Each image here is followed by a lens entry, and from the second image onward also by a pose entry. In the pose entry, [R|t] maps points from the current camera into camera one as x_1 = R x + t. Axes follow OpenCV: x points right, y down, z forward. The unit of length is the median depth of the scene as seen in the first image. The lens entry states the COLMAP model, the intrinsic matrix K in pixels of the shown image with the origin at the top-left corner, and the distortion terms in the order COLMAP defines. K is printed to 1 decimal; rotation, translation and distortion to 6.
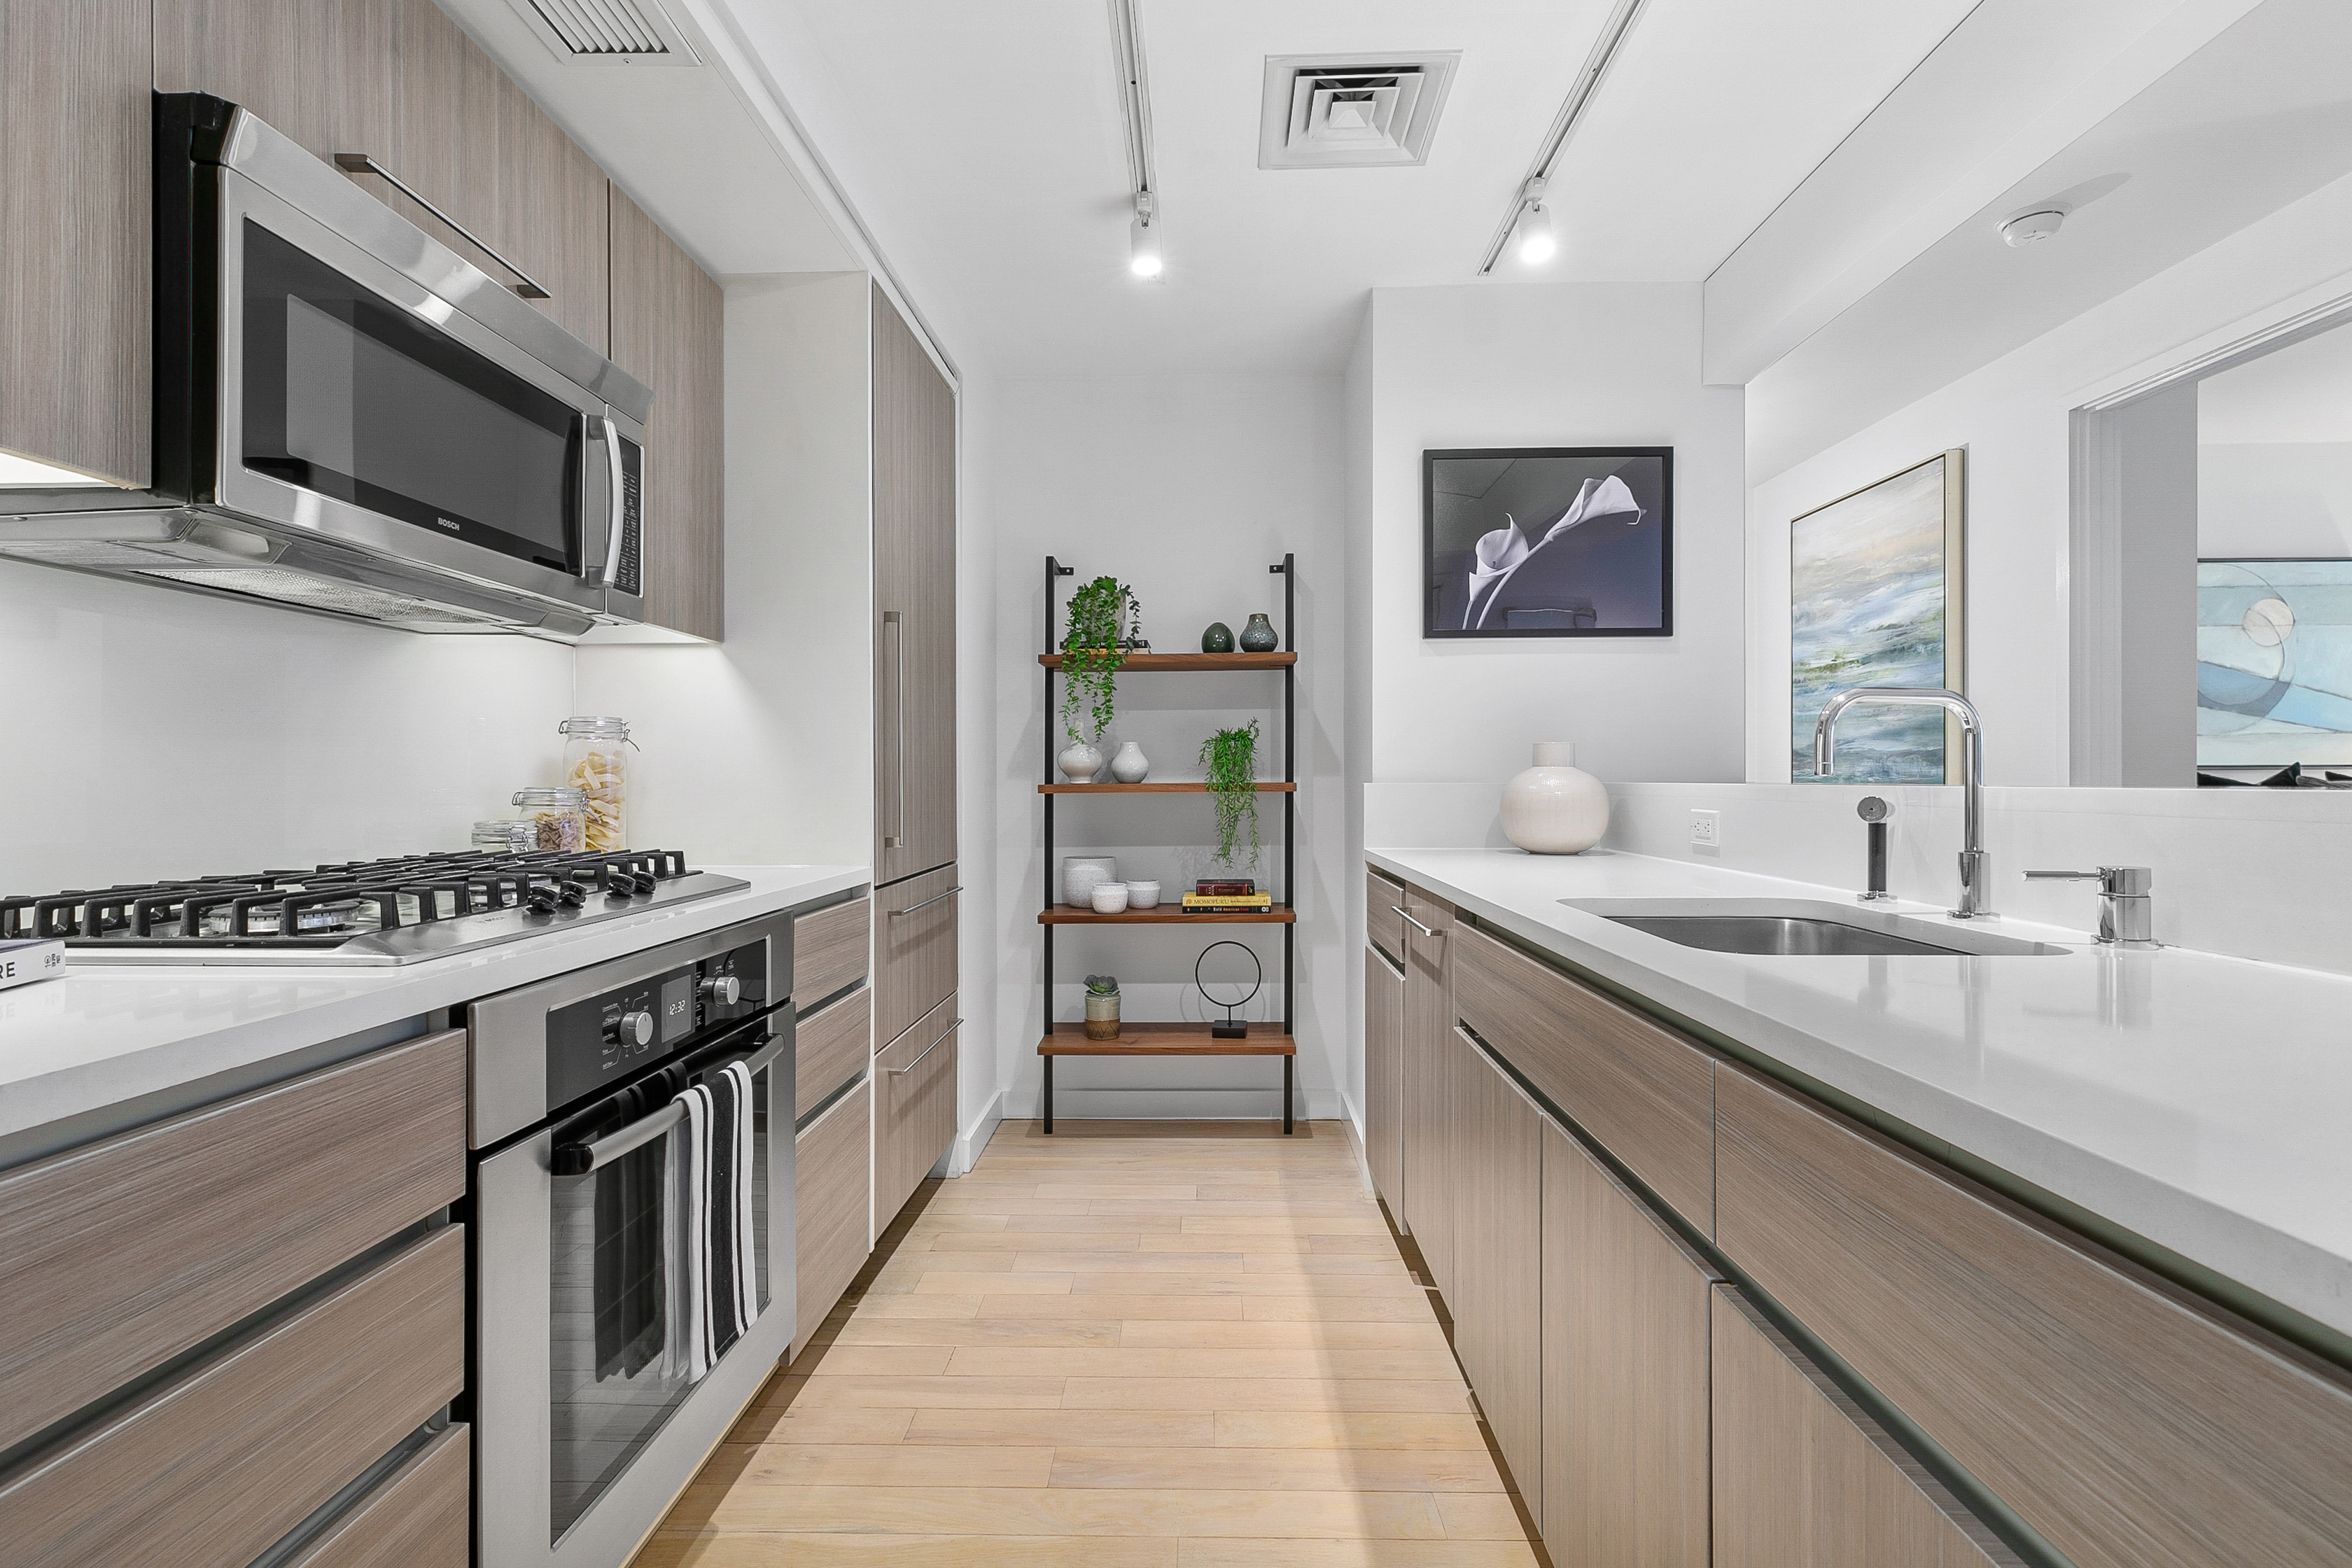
lens RADIAL K [[1071.0, 0, 1177.6], [0, 1071.0, 784.2], [0, 0, 1]] dist [-0.003051, -0.000007]
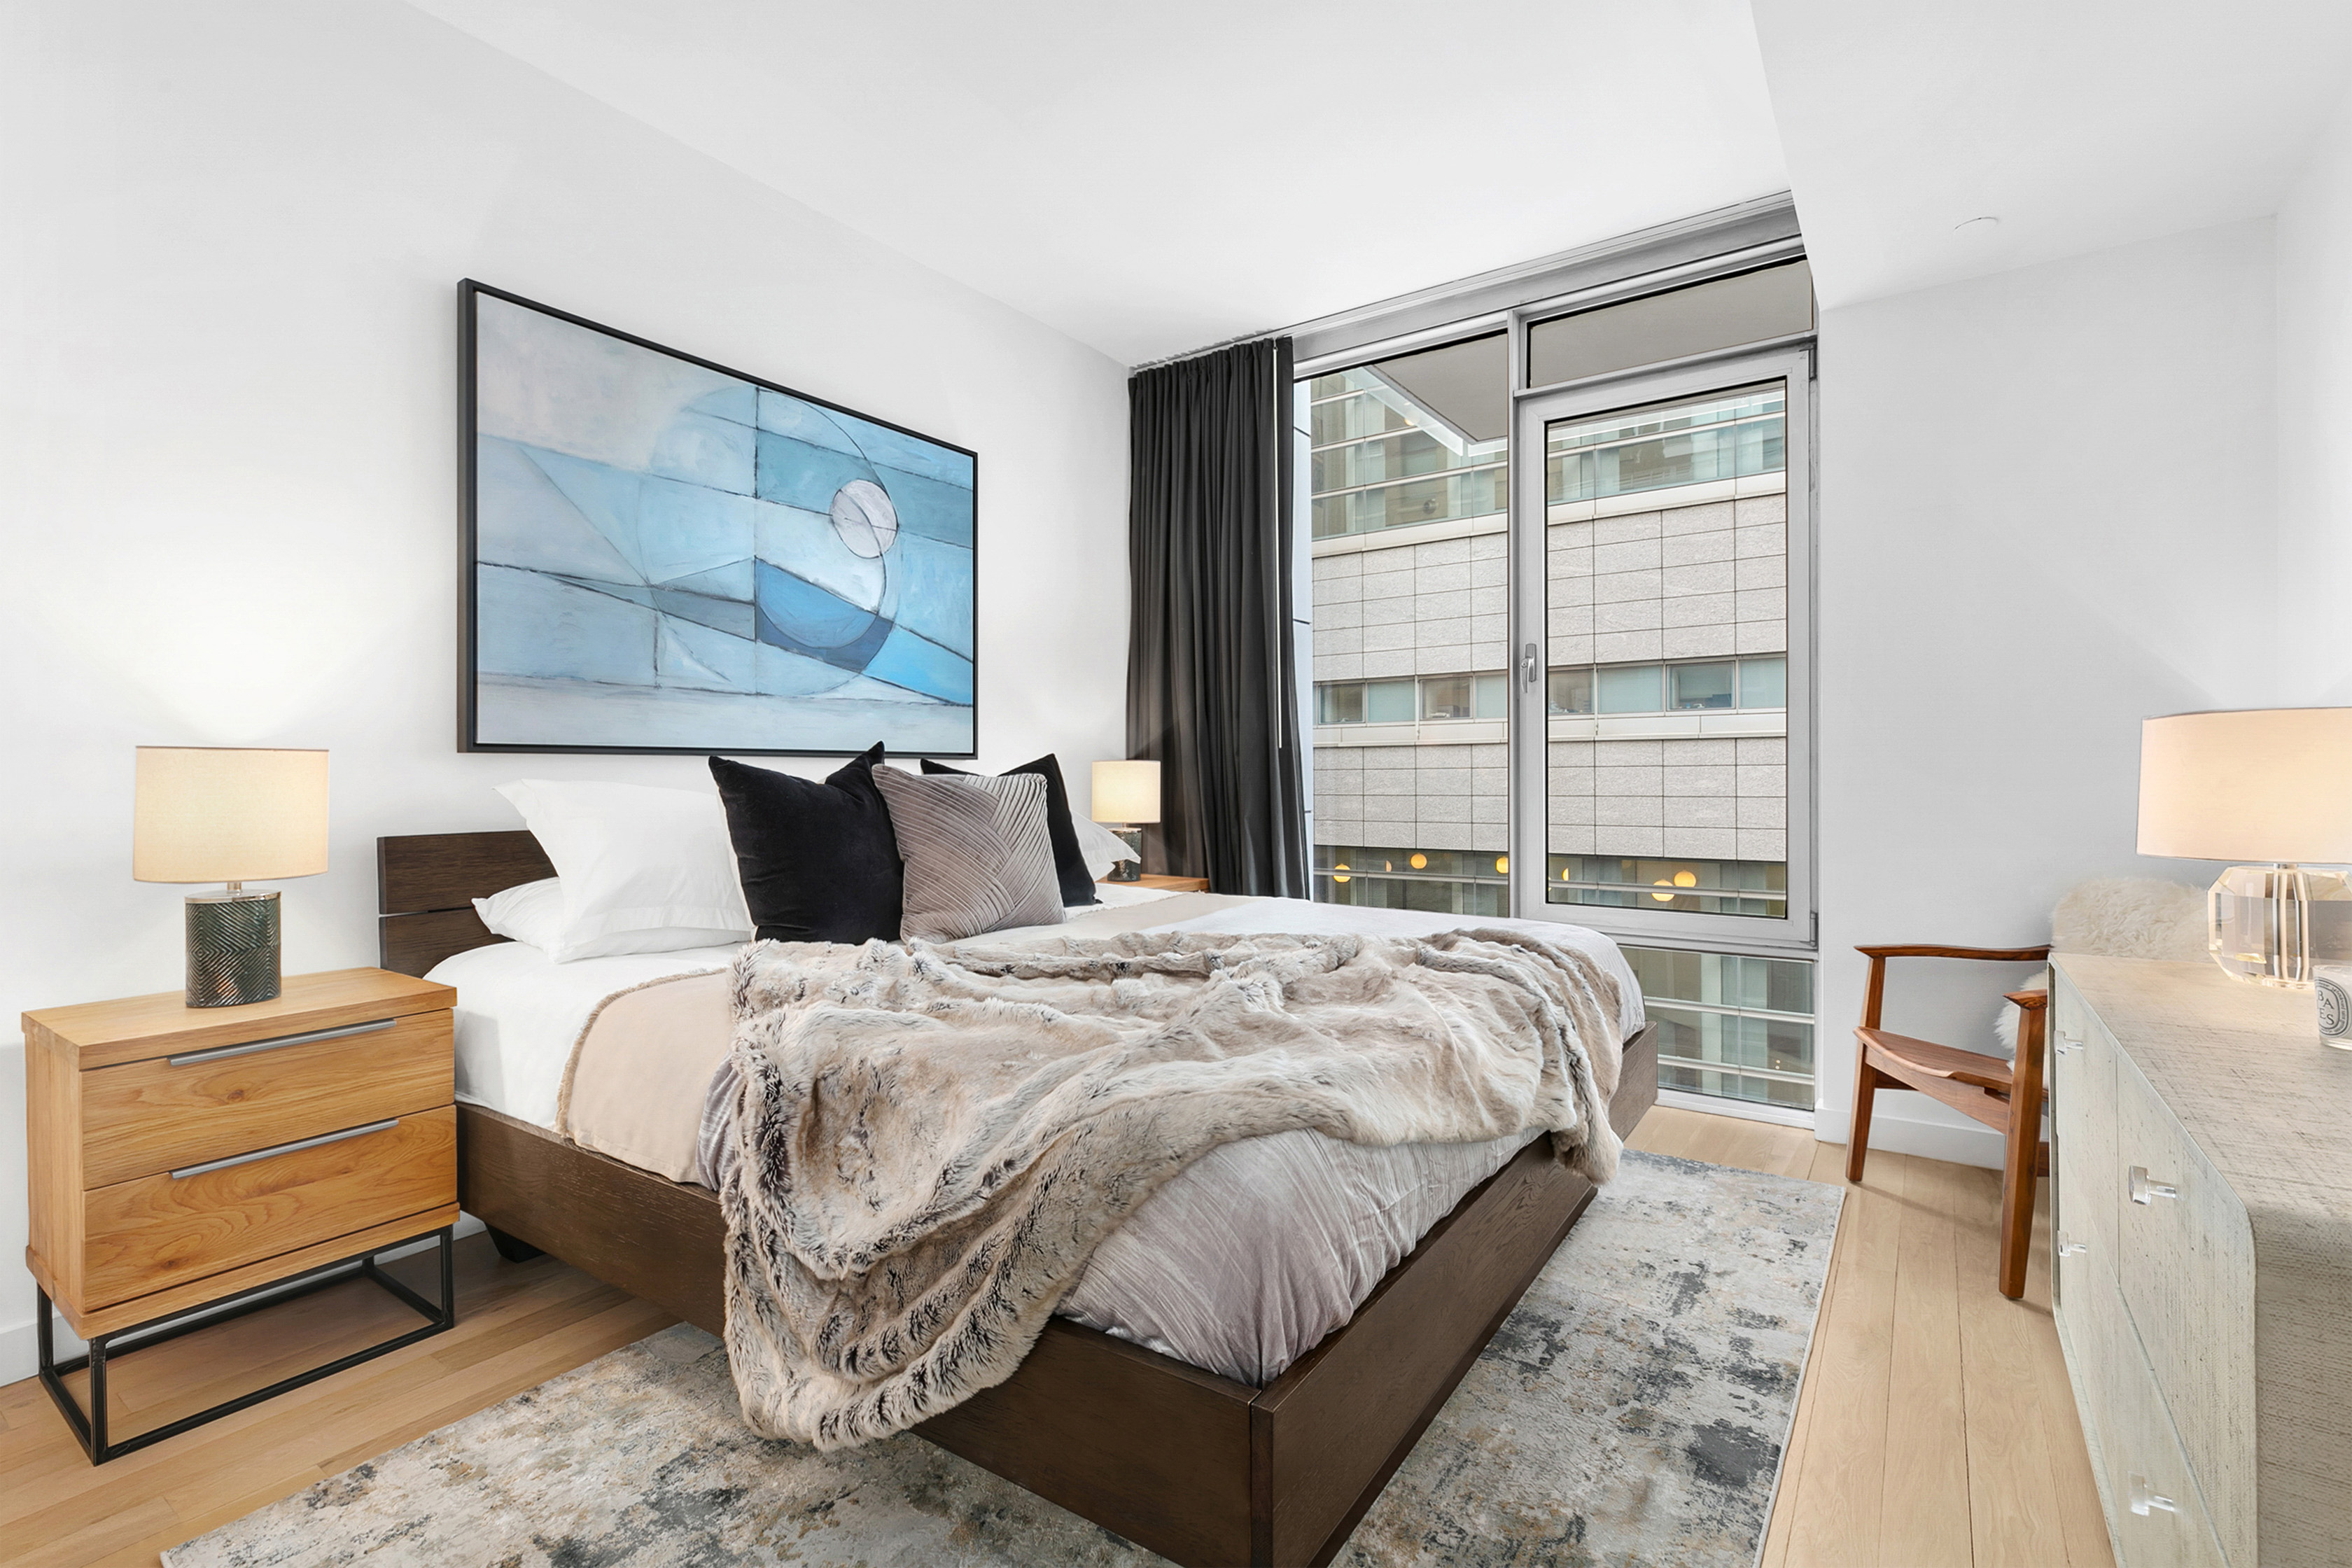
lens RADIAL K [[1071.0, 0, 1178.0], [0, 1071.0, 779.1], [0, 0, 1]] dist [-0.003051, -0.000007]
pose [[0.545925, -0.006387, 0.837810, 0.601871], [0.002151, 0.999978, 0.006222, -0.005081], [-0.837831, -0.001594, 0.545927, 0.510949]]
